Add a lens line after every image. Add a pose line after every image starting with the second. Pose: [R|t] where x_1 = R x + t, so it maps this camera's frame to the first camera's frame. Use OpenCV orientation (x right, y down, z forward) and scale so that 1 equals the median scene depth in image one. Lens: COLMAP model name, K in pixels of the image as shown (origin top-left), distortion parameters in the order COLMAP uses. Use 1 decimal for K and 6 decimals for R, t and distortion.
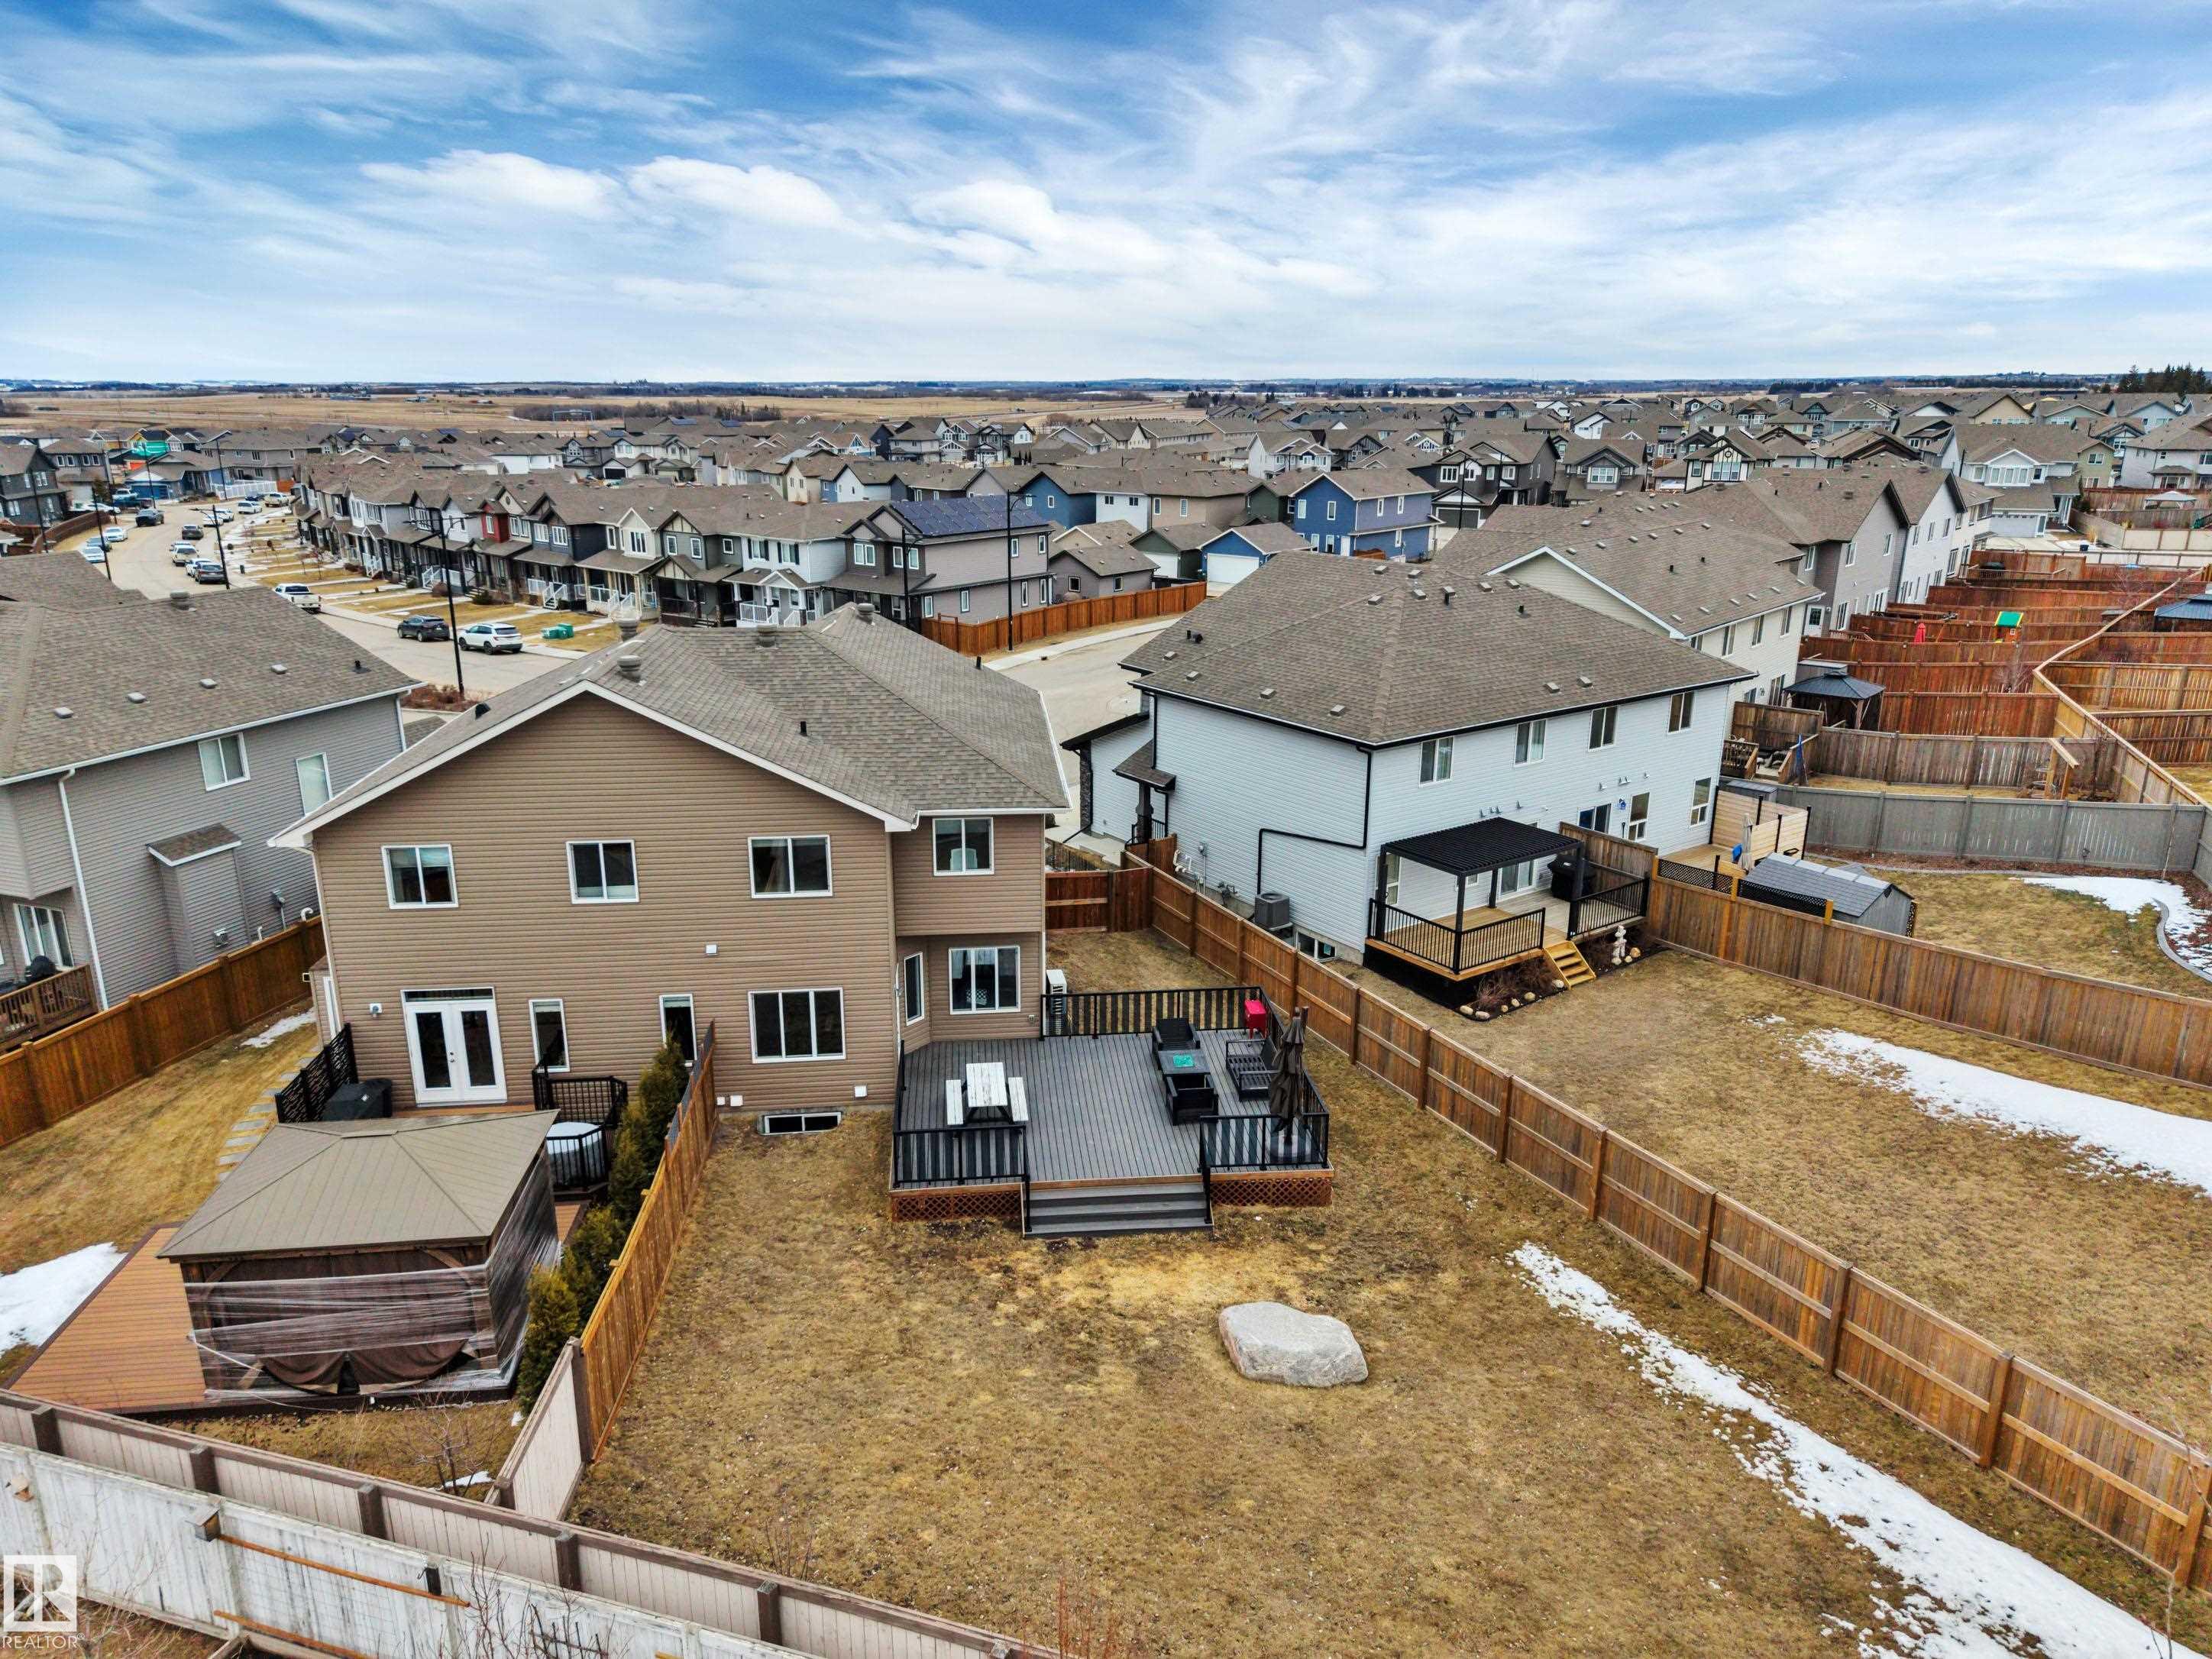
lens RADIAL K [[1465.8, 0, 1105.5], [0, 1465.8, 812.7], [0, 0, 1]] dist [0.090854, -0.092701]
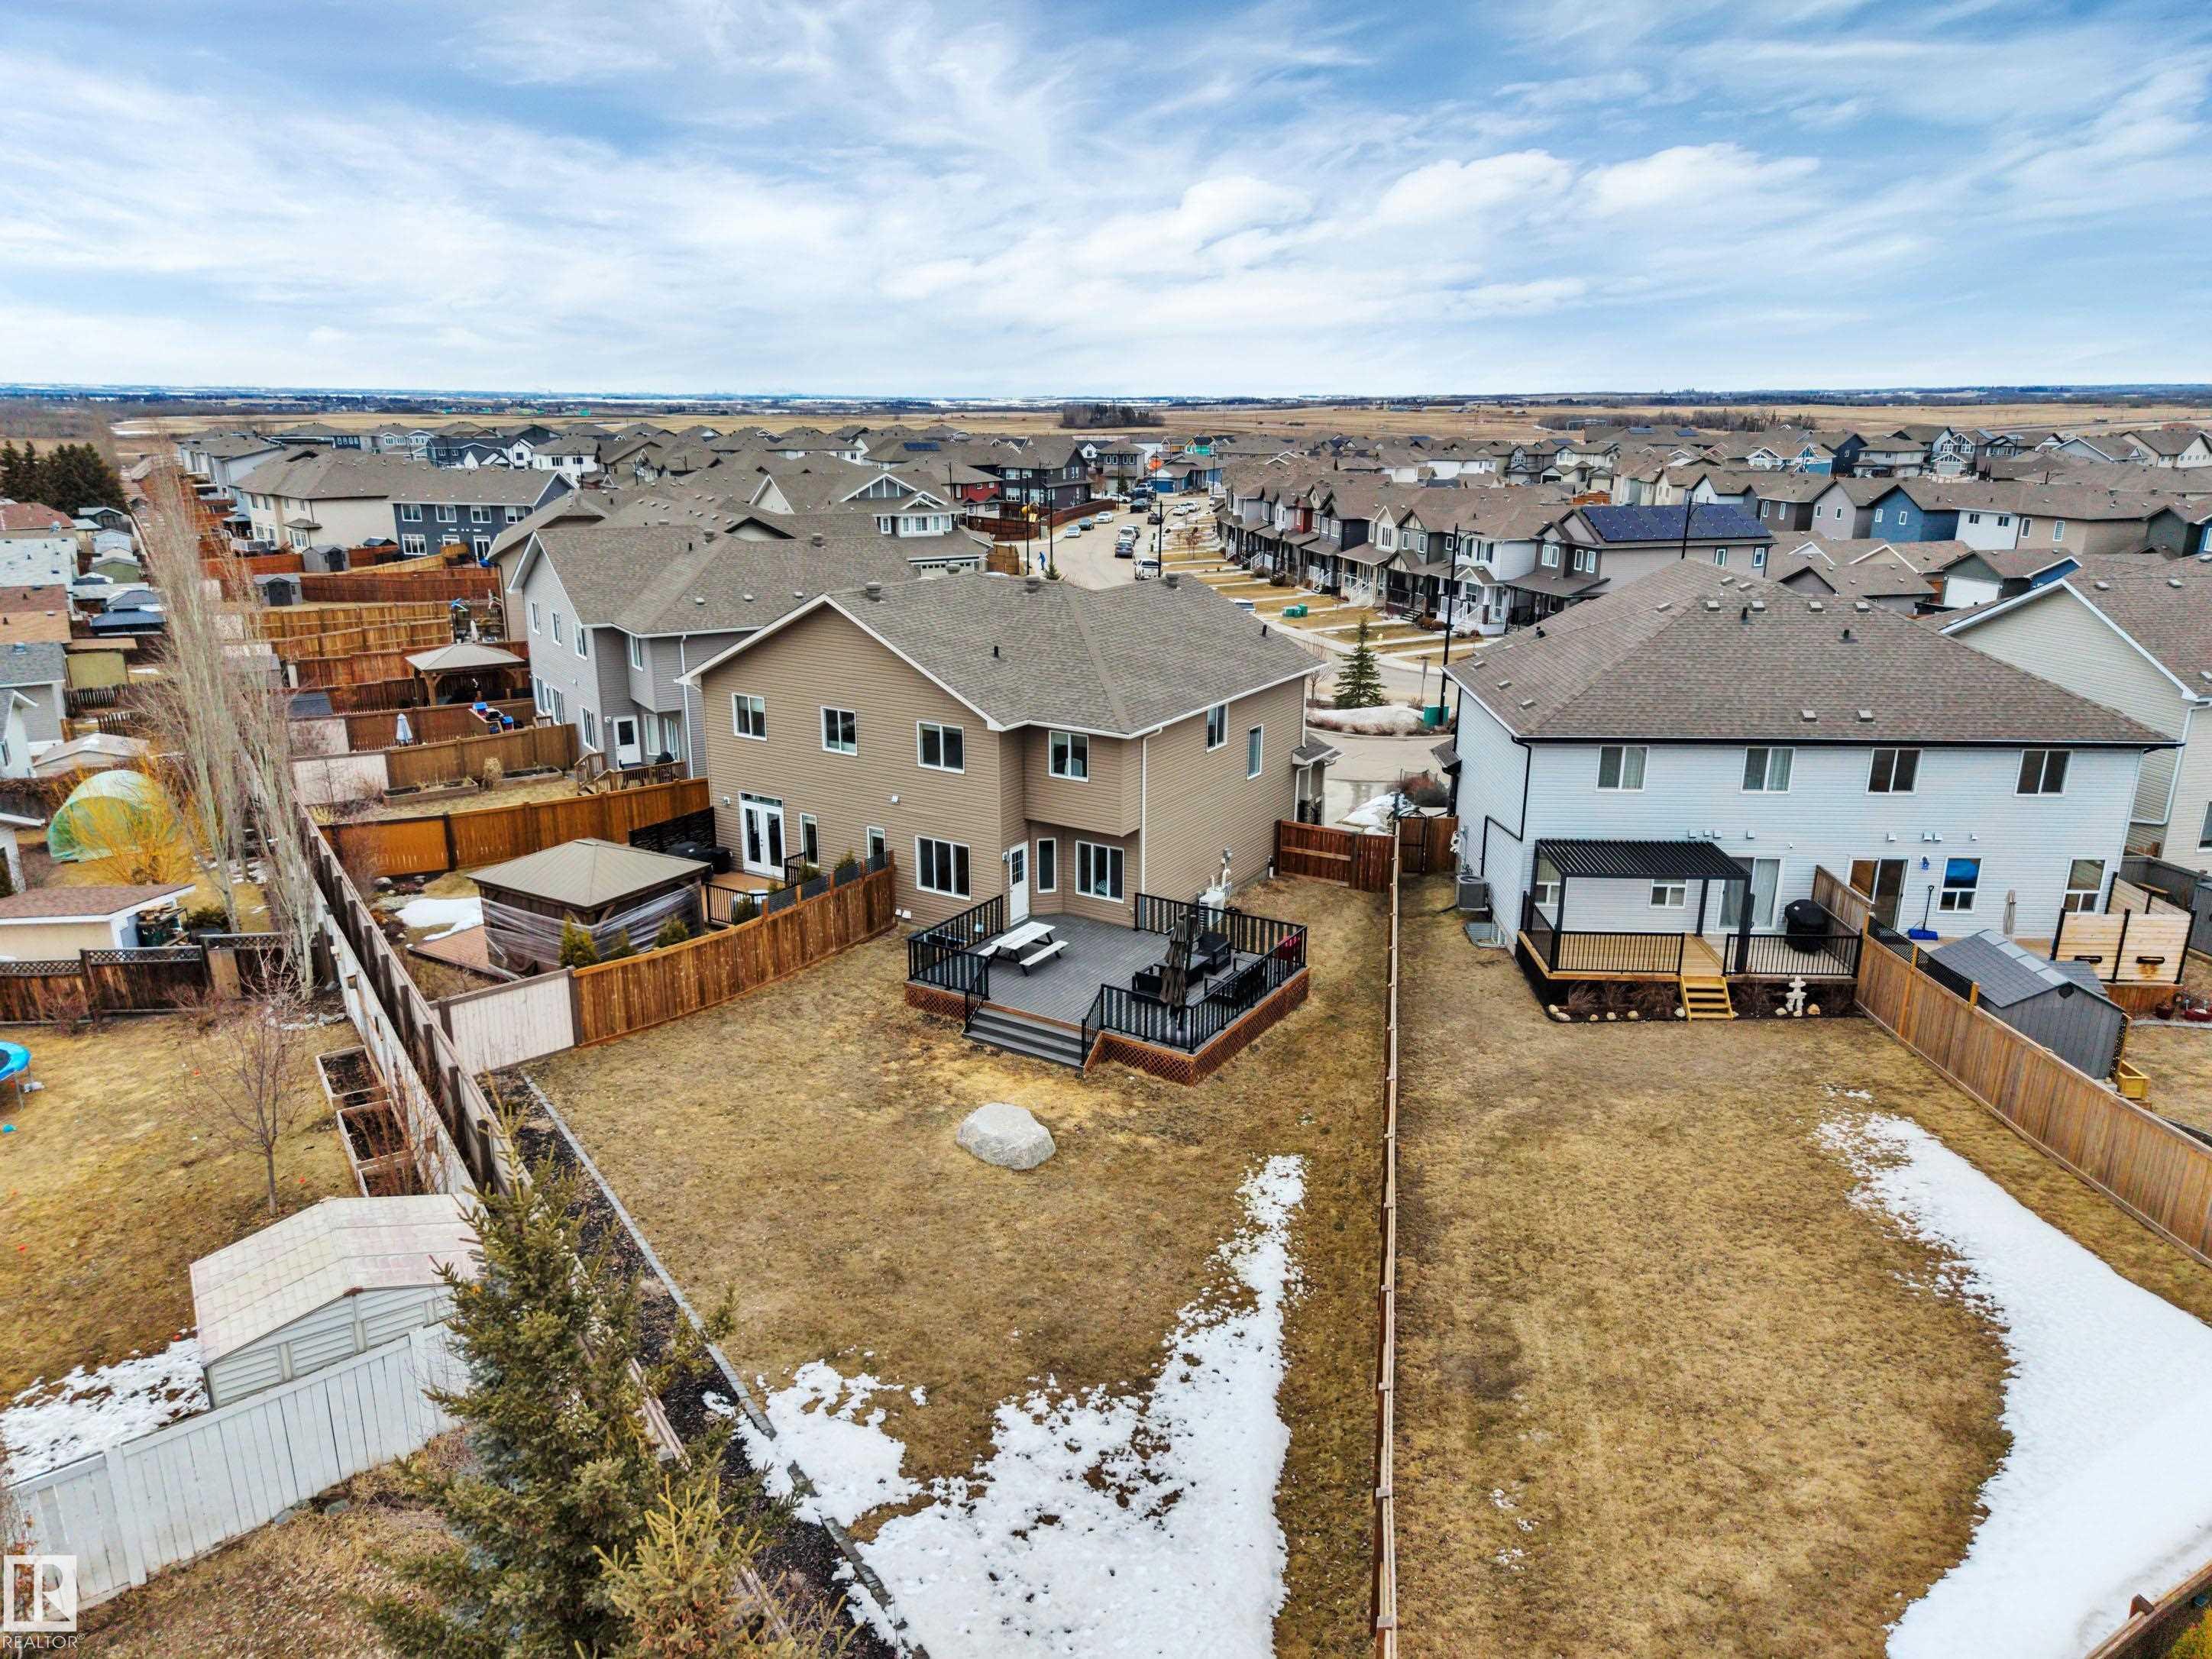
lens RADIAL K [[1465.8, 0, 1105.5], [0, 1465.8, 812.7], [0, 0, 1]] dist [0.090854, -0.092701]
pose [[0.798333, 0.164476, -0.579320, 0.532301], [-0.167910, 0.984625, 0.048159, 0.004449], [0.578334, 0.058827, 0.813676, -0.001933]]
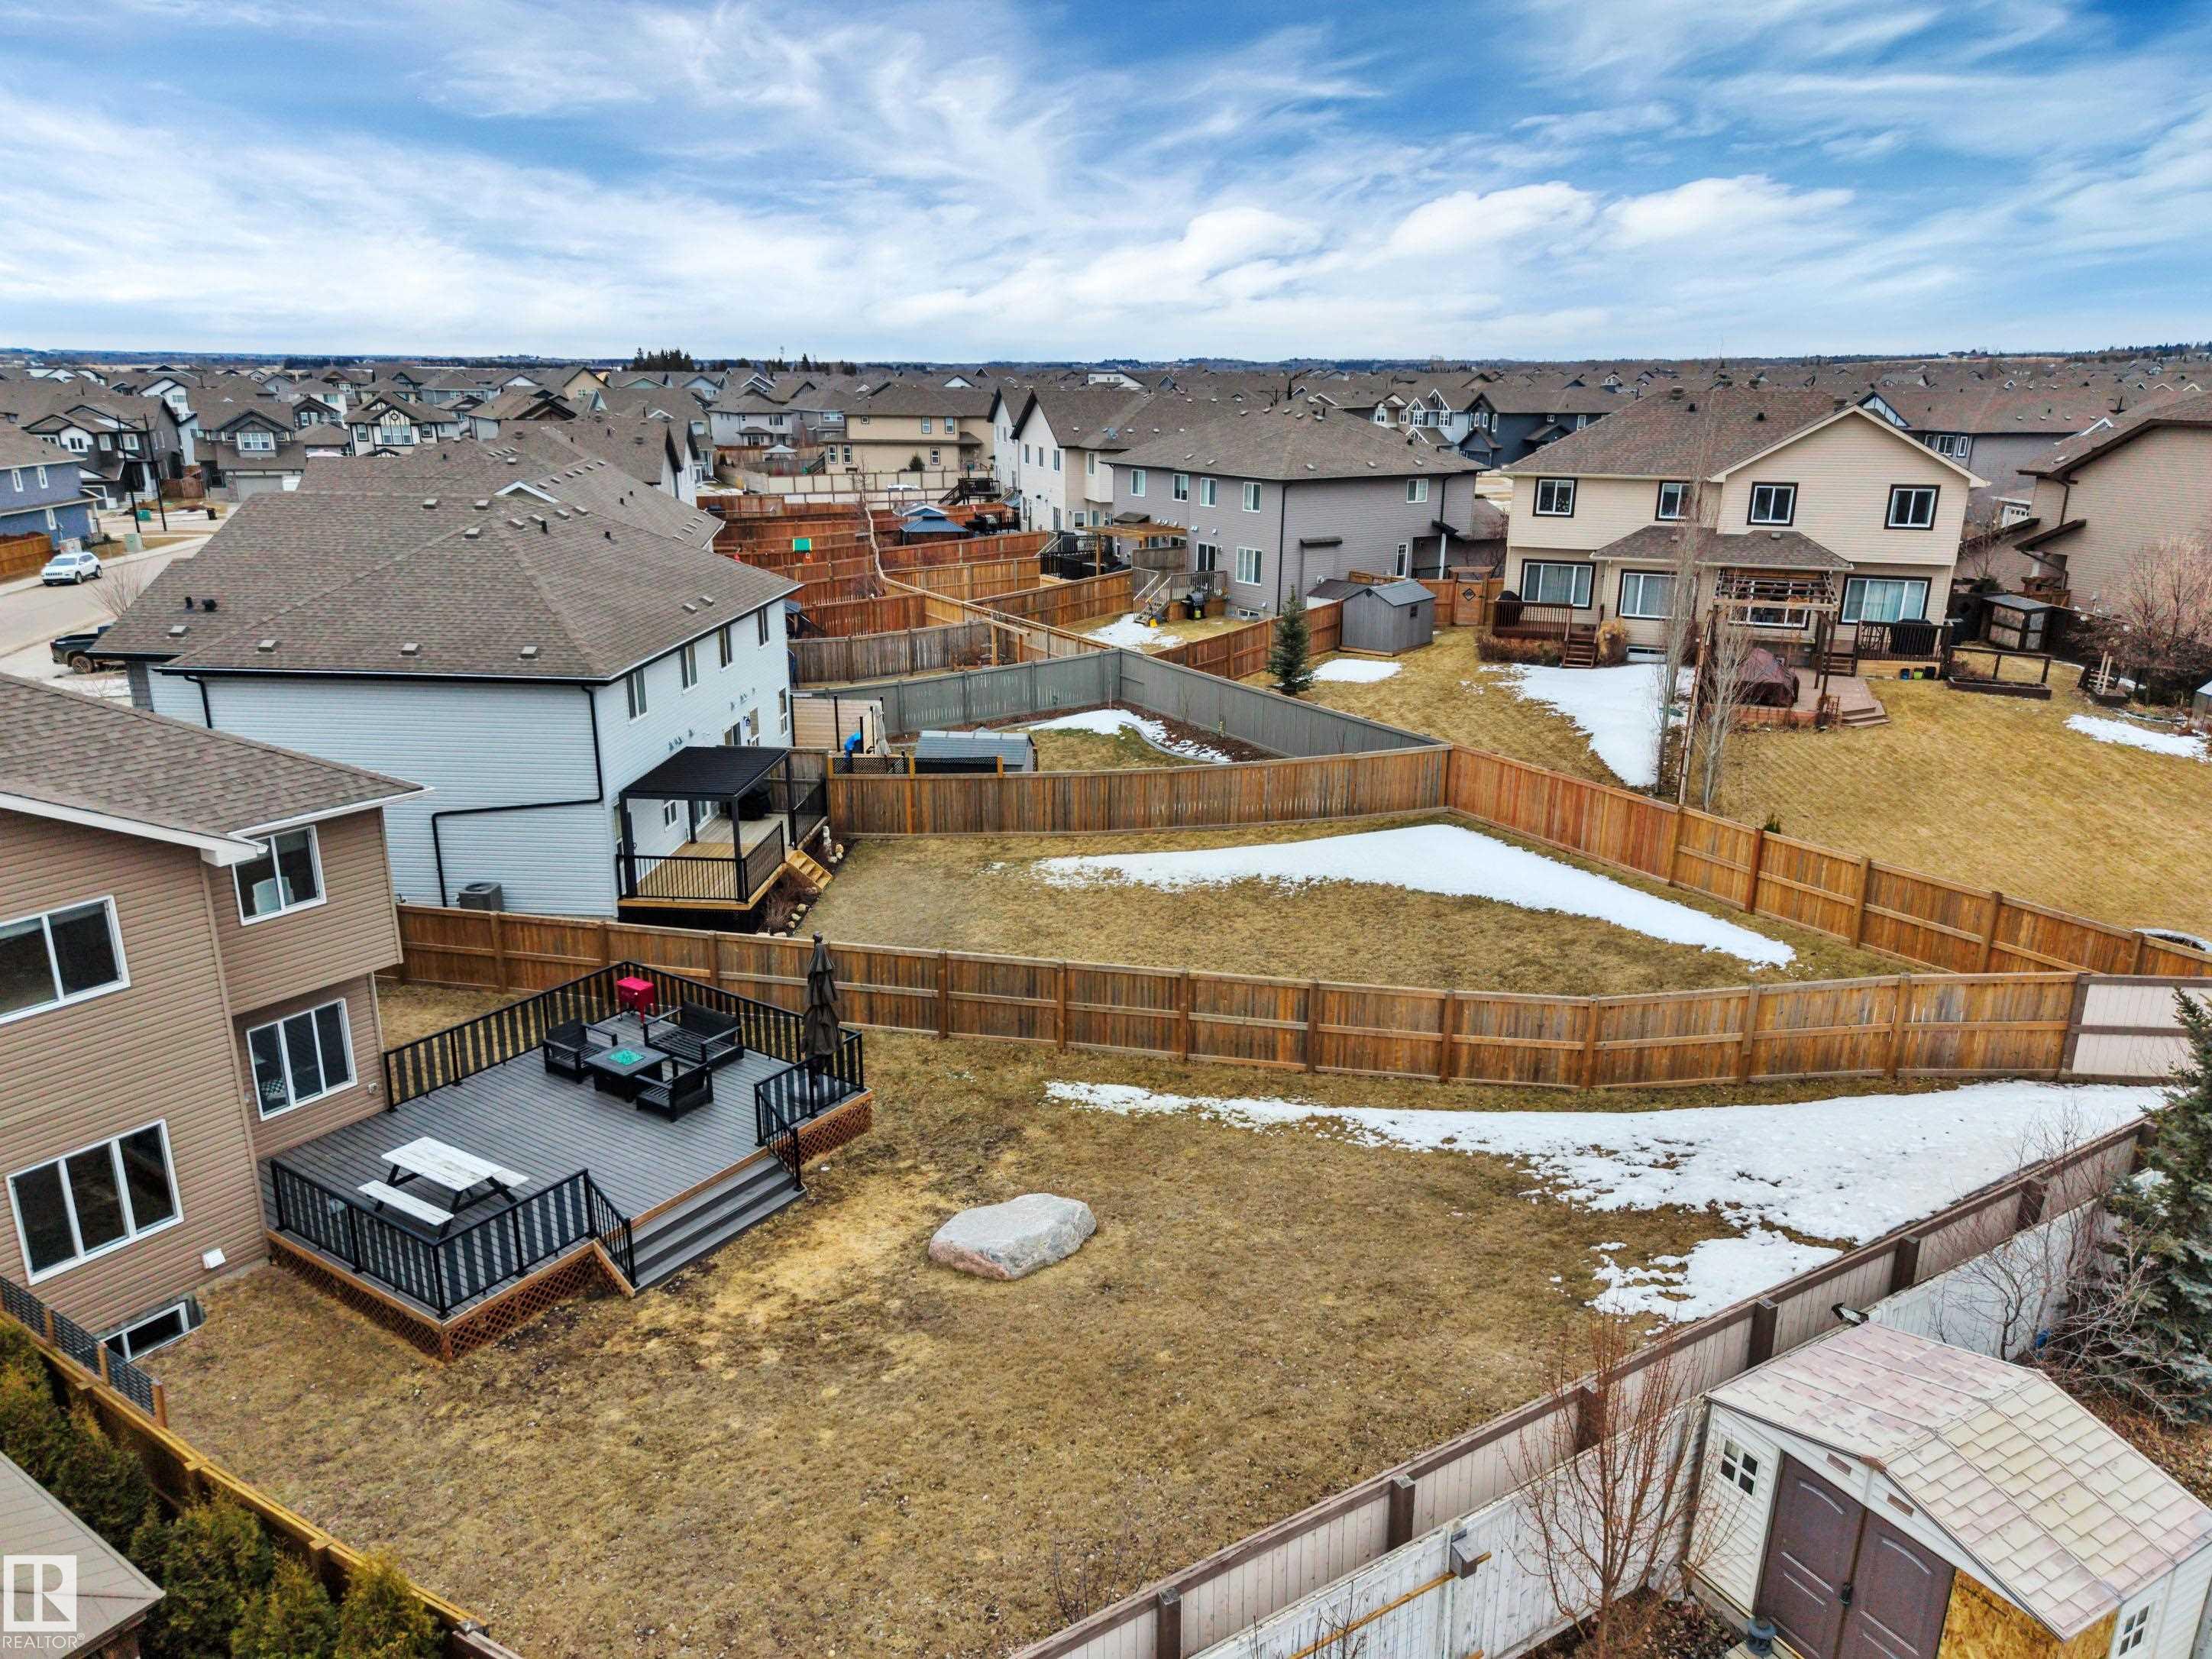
lens RADIAL K [[1490.1, 0, 1096.8], [0, 1490.1, 835.7], [0, 0, 1]] dist [0.062212, -0.049889]
pose [[0.639148, -0.222016, 0.736341, -0.304275], [0.203759, 0.972097, 0.116236, 0.000430], [-0.741601, 0.075744, 0.666551, 0.171805]]
